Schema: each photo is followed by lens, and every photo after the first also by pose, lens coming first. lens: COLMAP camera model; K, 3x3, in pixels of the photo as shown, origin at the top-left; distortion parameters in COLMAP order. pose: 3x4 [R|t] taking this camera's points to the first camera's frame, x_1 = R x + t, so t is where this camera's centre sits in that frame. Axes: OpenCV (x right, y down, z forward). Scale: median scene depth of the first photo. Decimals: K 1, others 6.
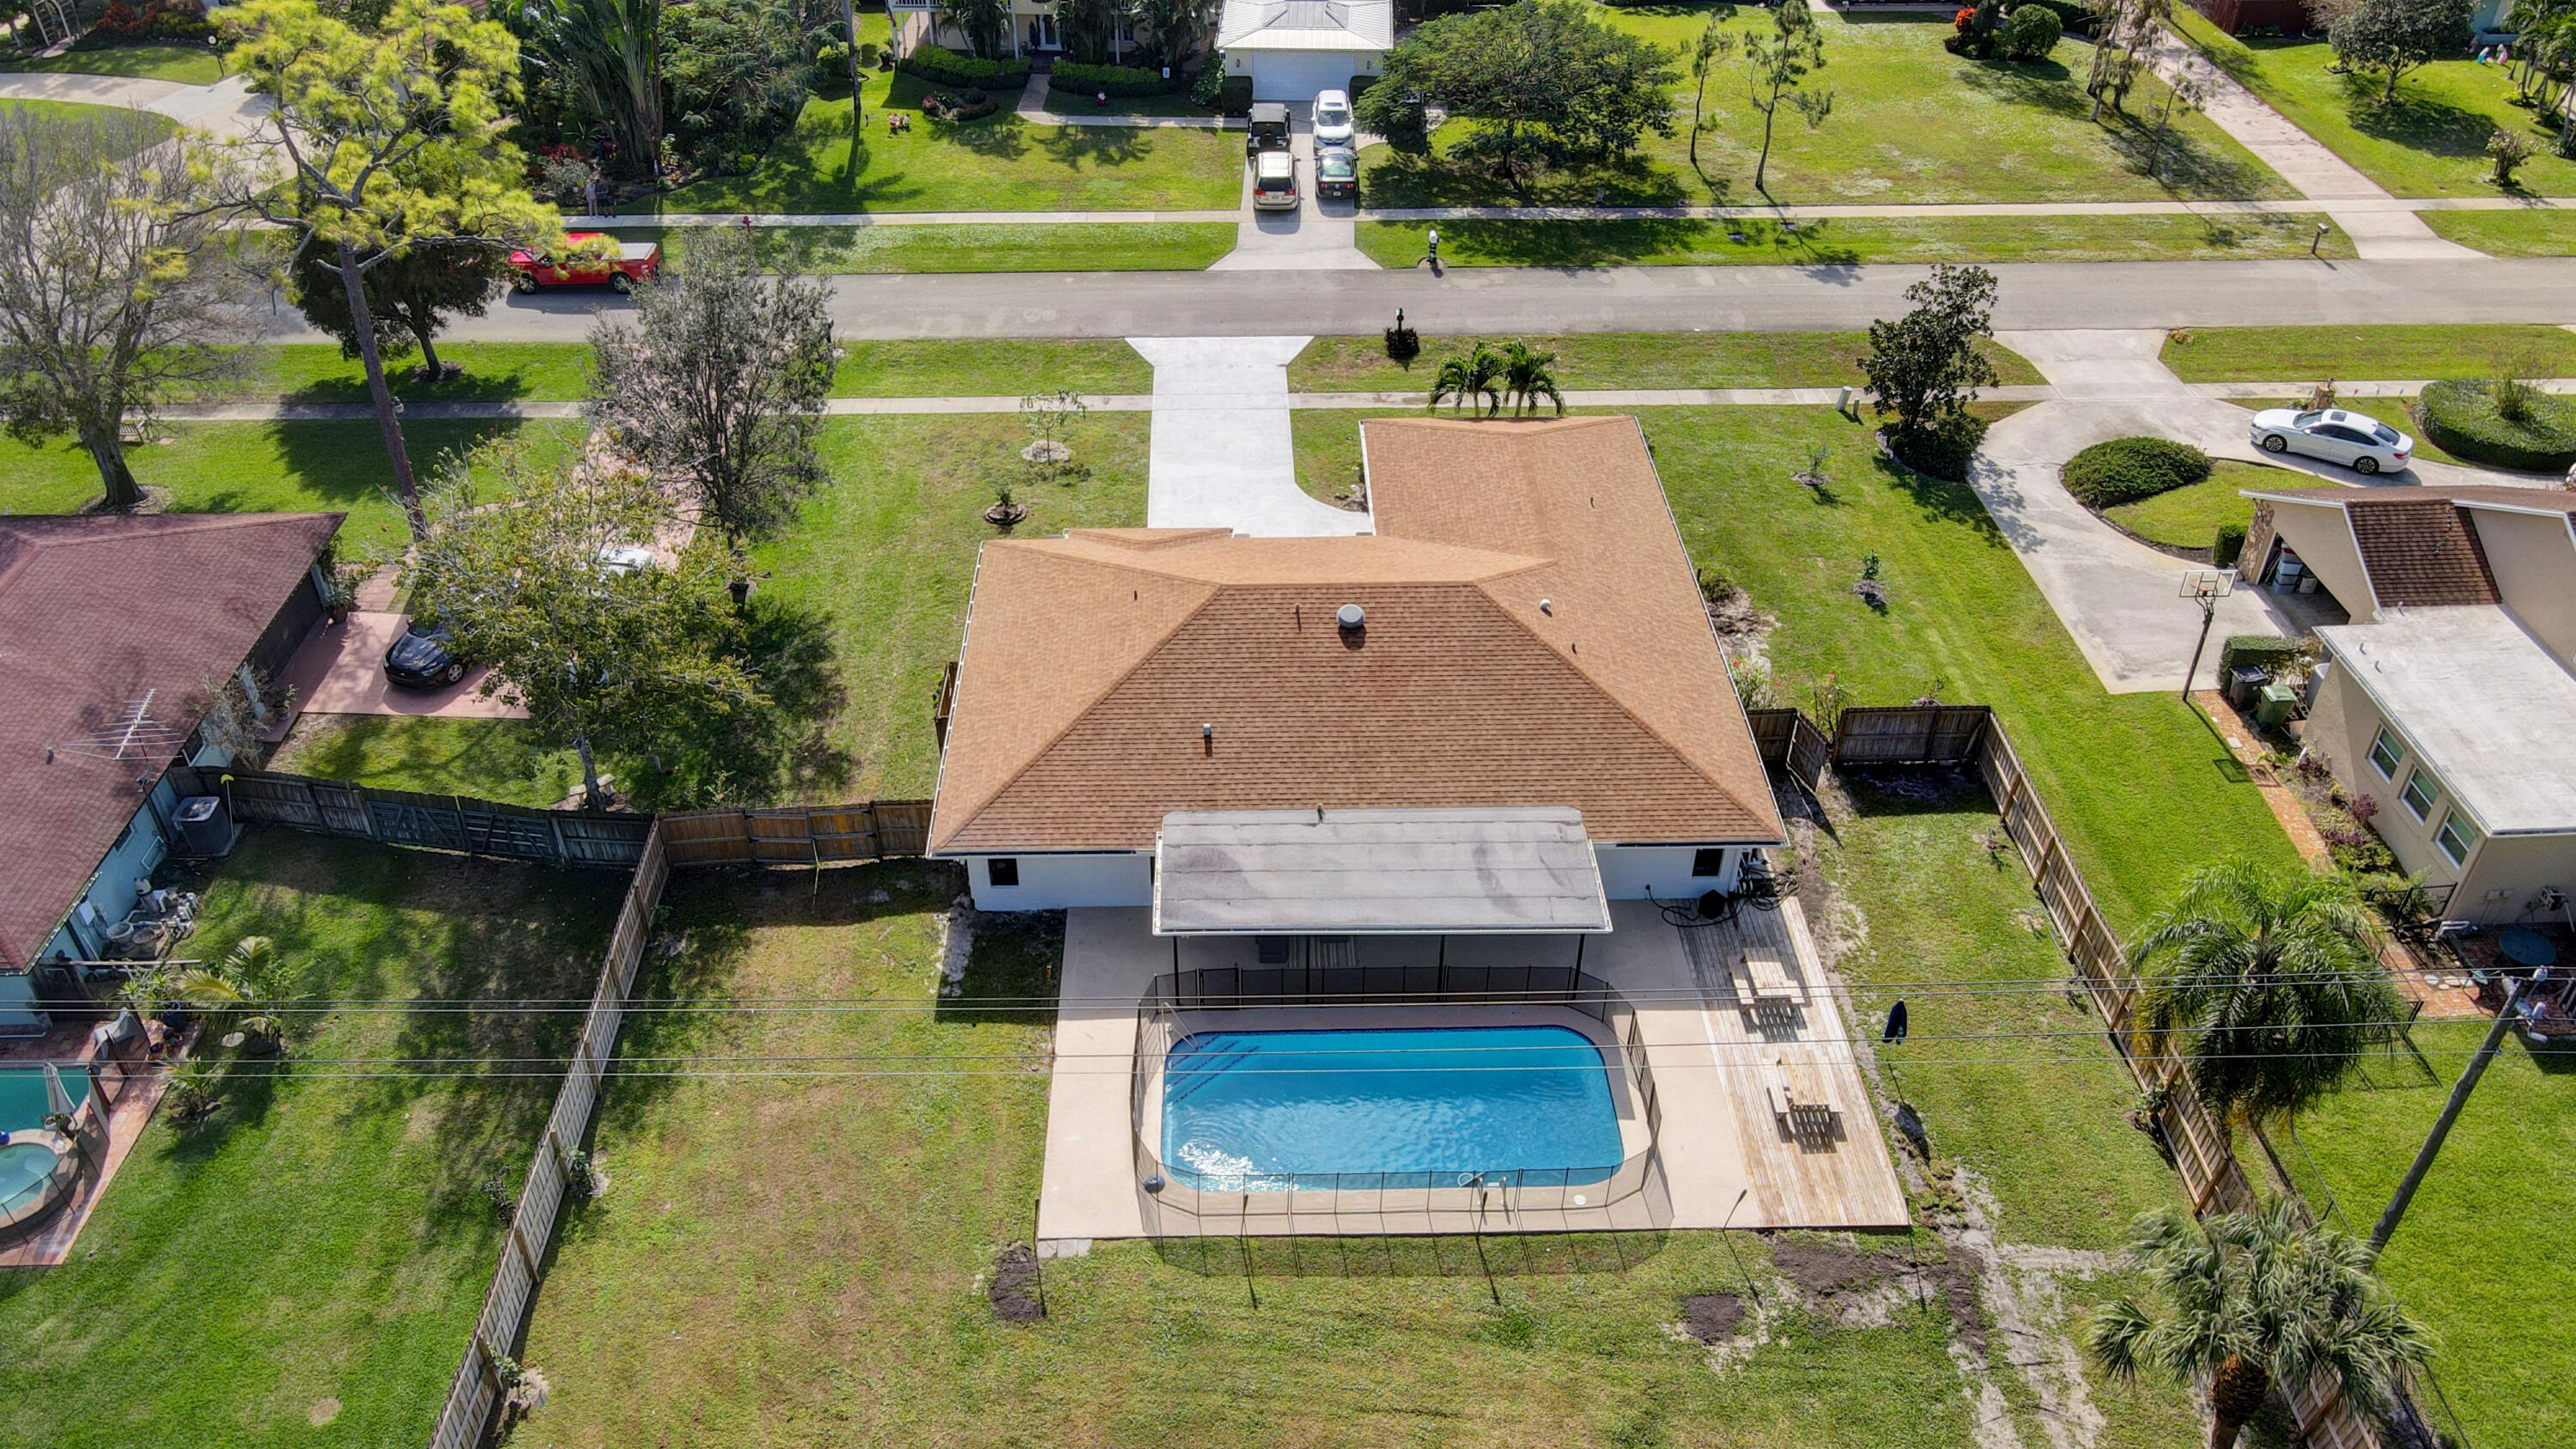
lens RADIAL K [[1920.3, 0, 1275.3], [0, 1920.3, 726.8], [0, 0, 1]] dist [0.005689, 0.027342]
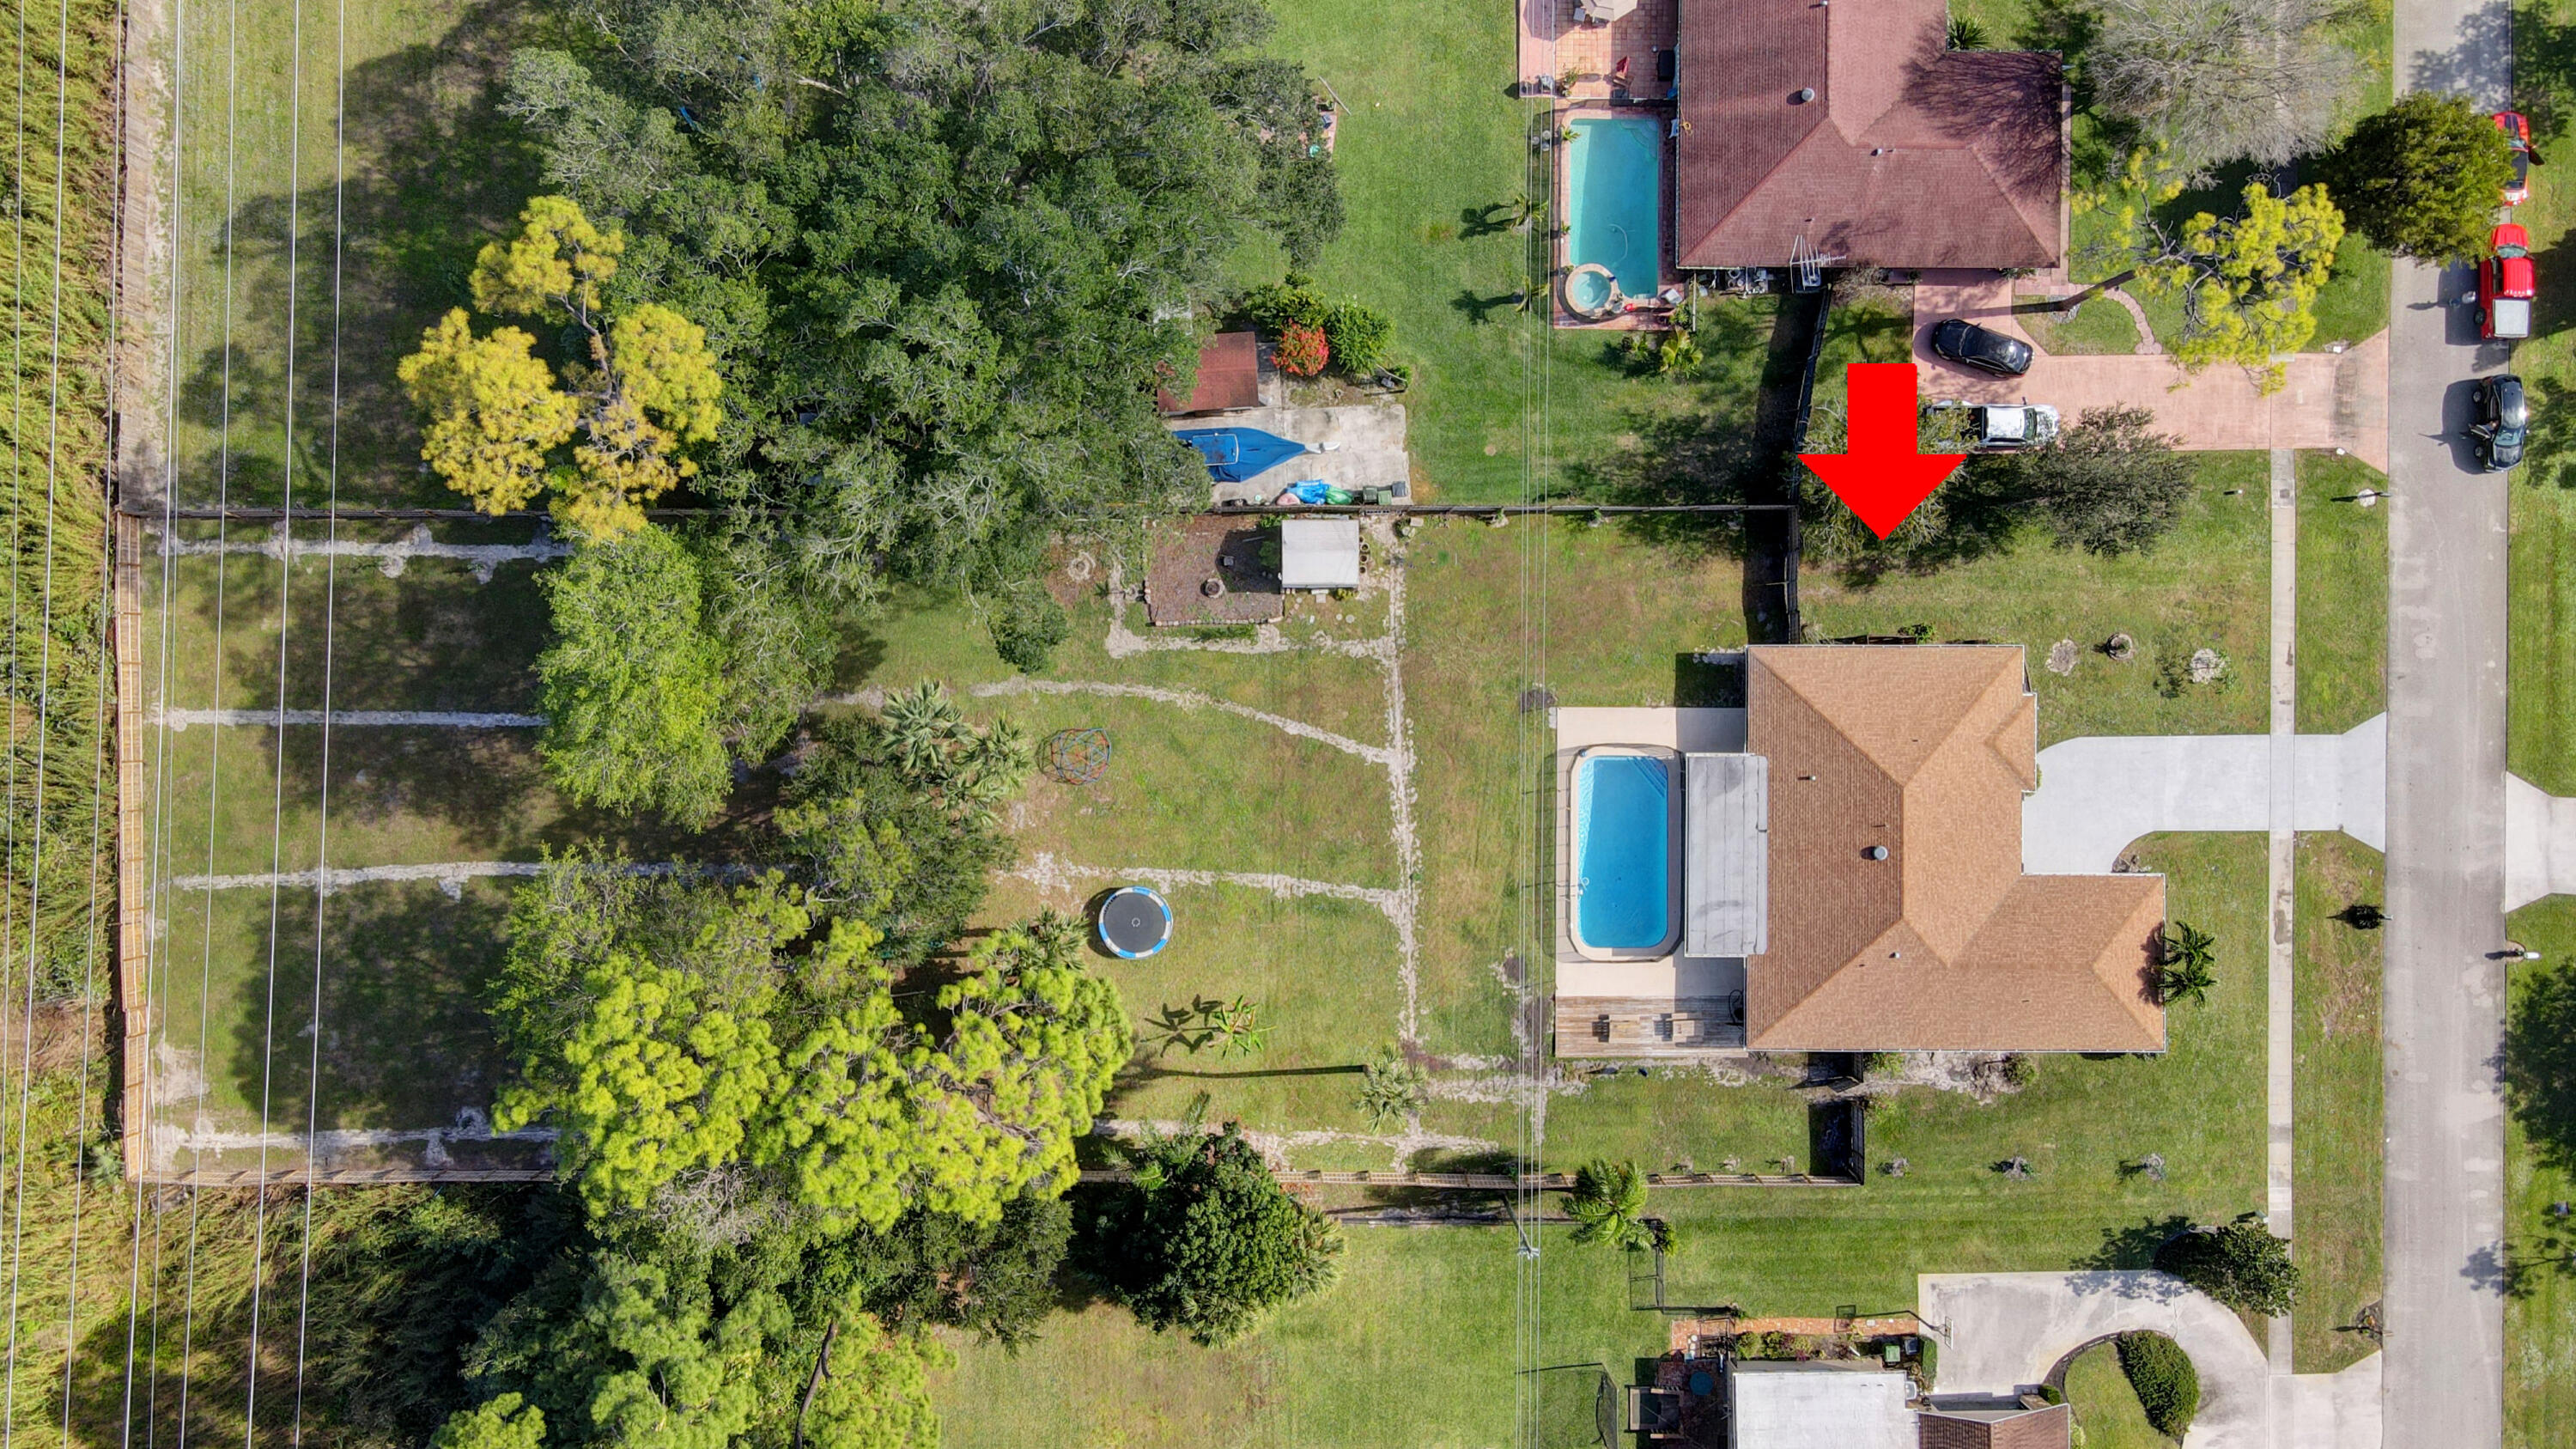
lens RADIAL K [[1920.3, 0, 1276.0], [0, 1920.3, 730.5], [0, 0, 1]] dist [0.005689, 0.027342]
pose [[-0.028216, 0.999601, -0.000968, -0.057013], [-0.625751, -0.016908, 0.779840, -1.036251], [0.779512, 0.022610, 0.625979, -0.609168]]
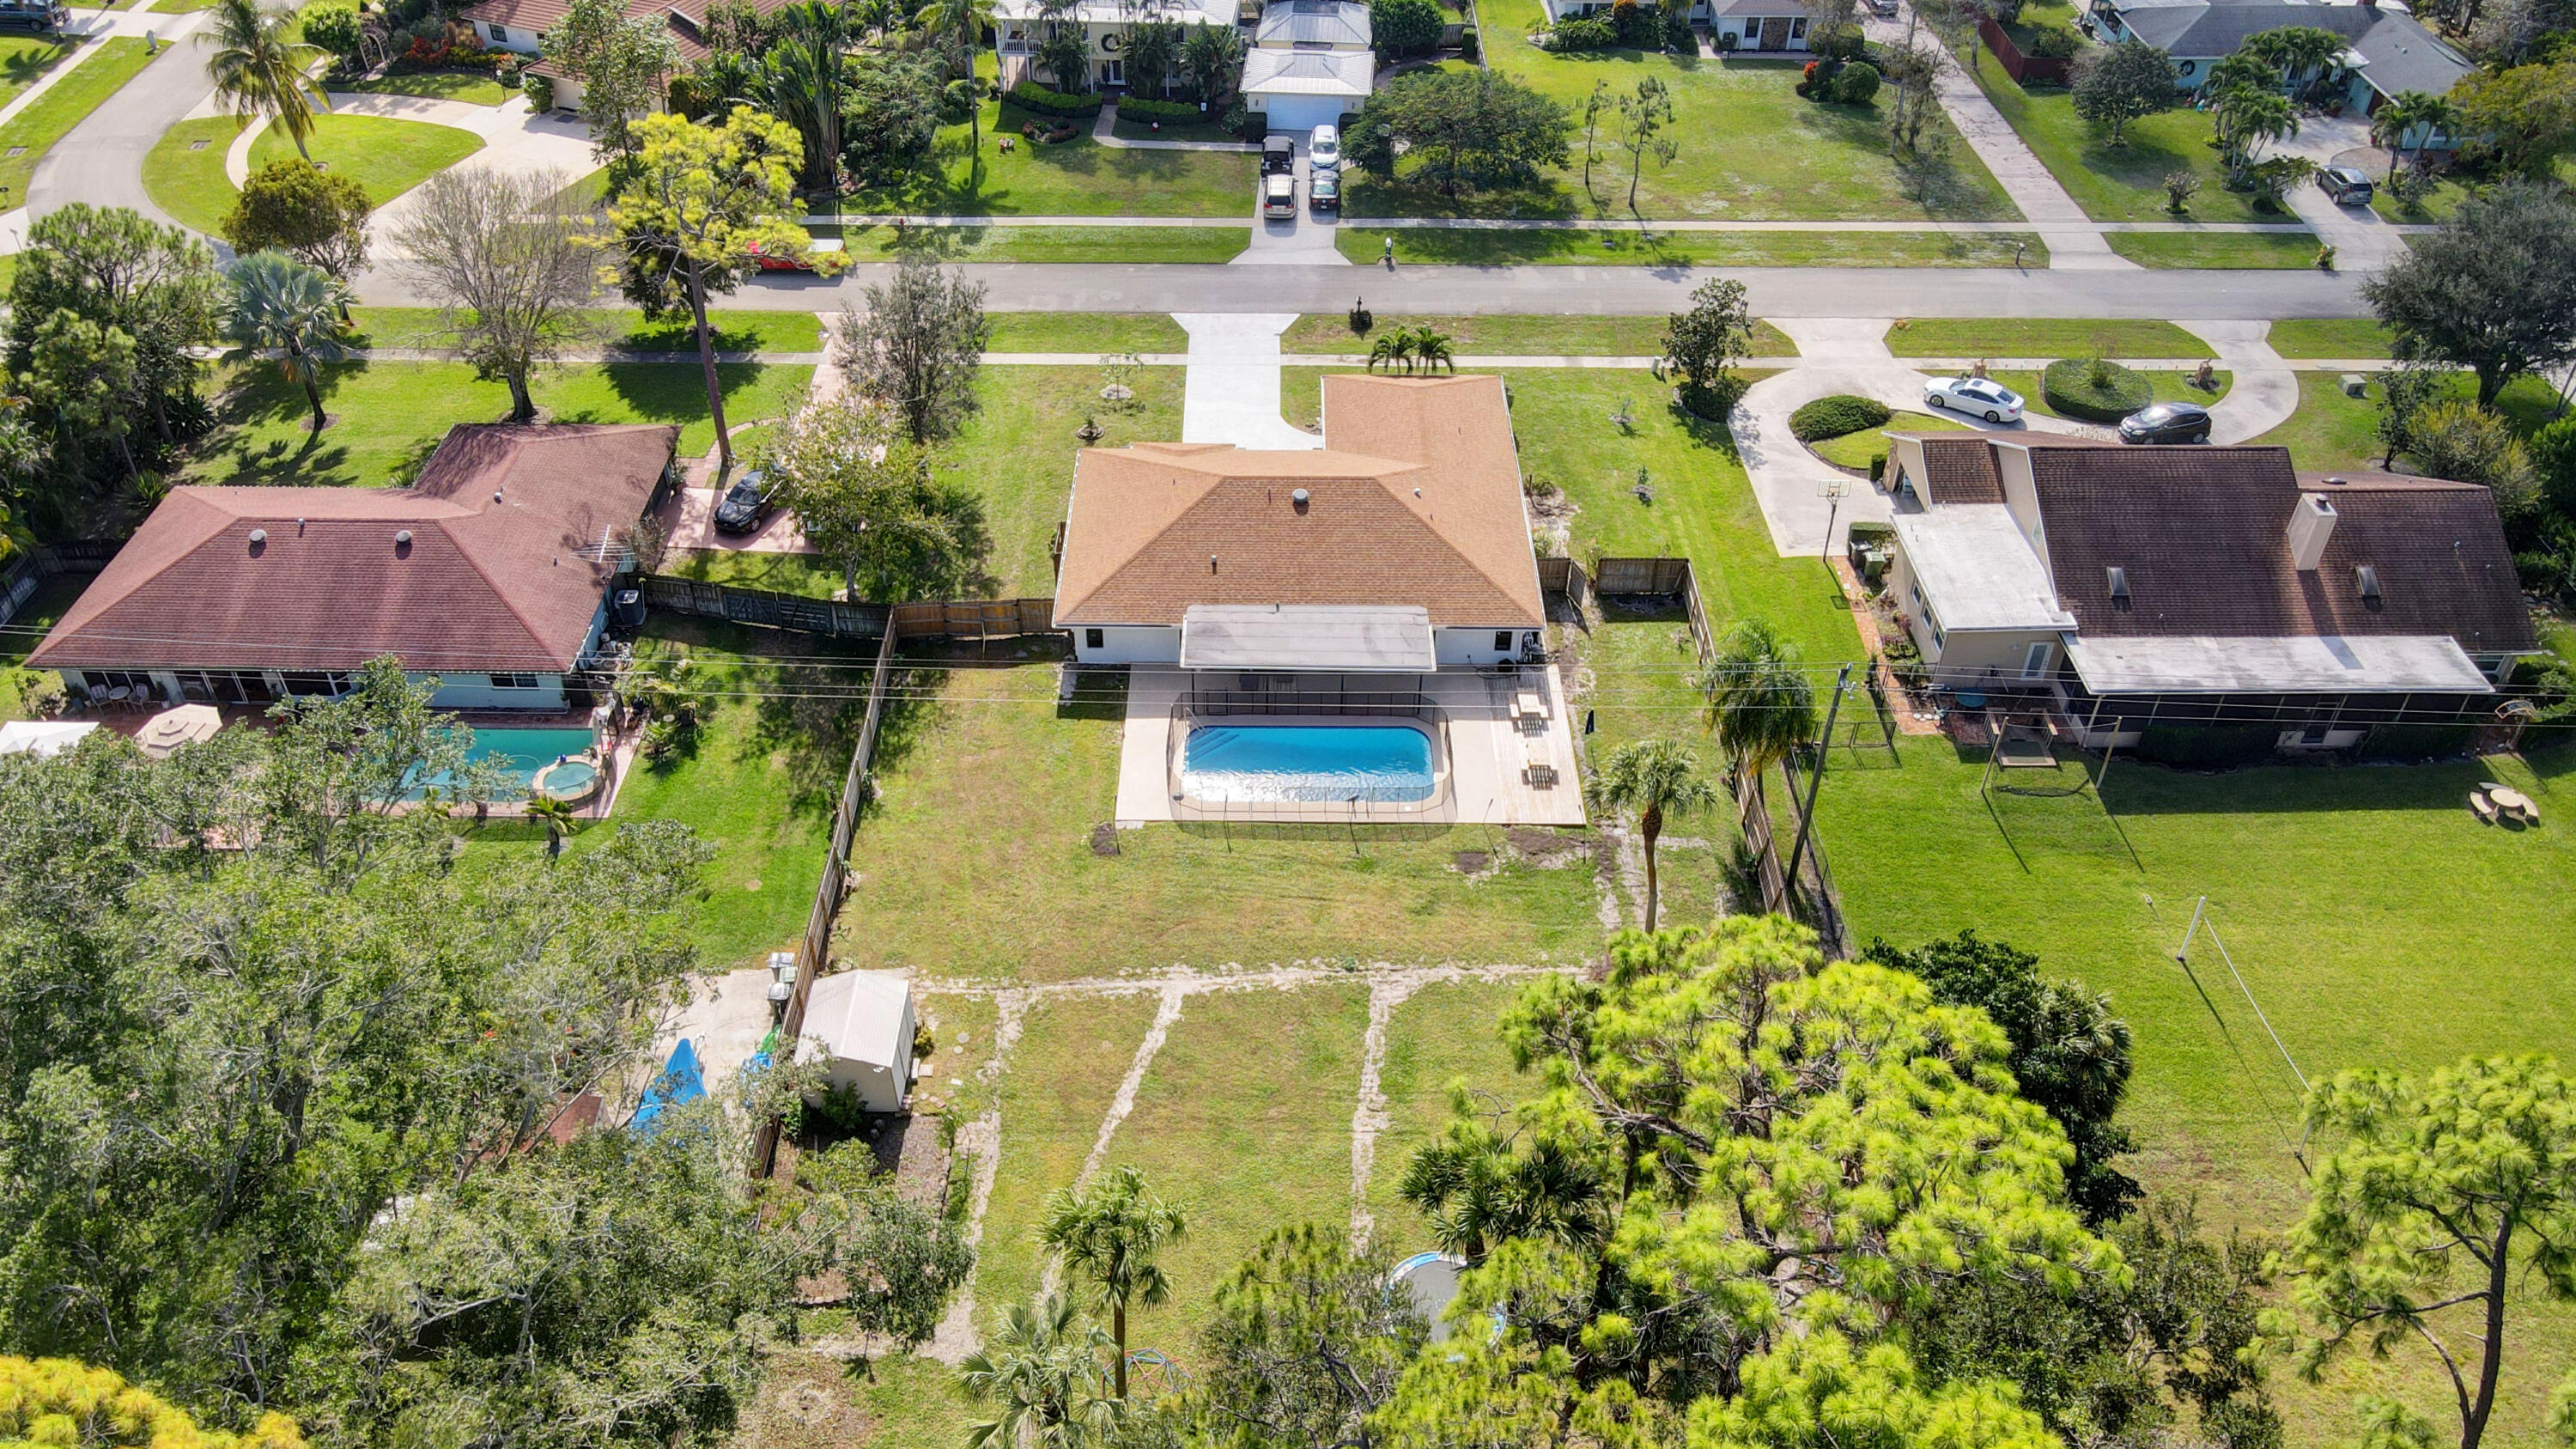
lens RADIAL K [[1920.3, 0, 1279.6], [0, 1920.3, 726.7], [0, 0, 1]] dist [0.005689, 0.027342]
pose [[0.999677, 0.019296, -0.016569, 0.046115], [-0.018694, 0.999186, 0.035755, 0.074554], [0.017246, -0.035434, 0.999223, -0.610397]]
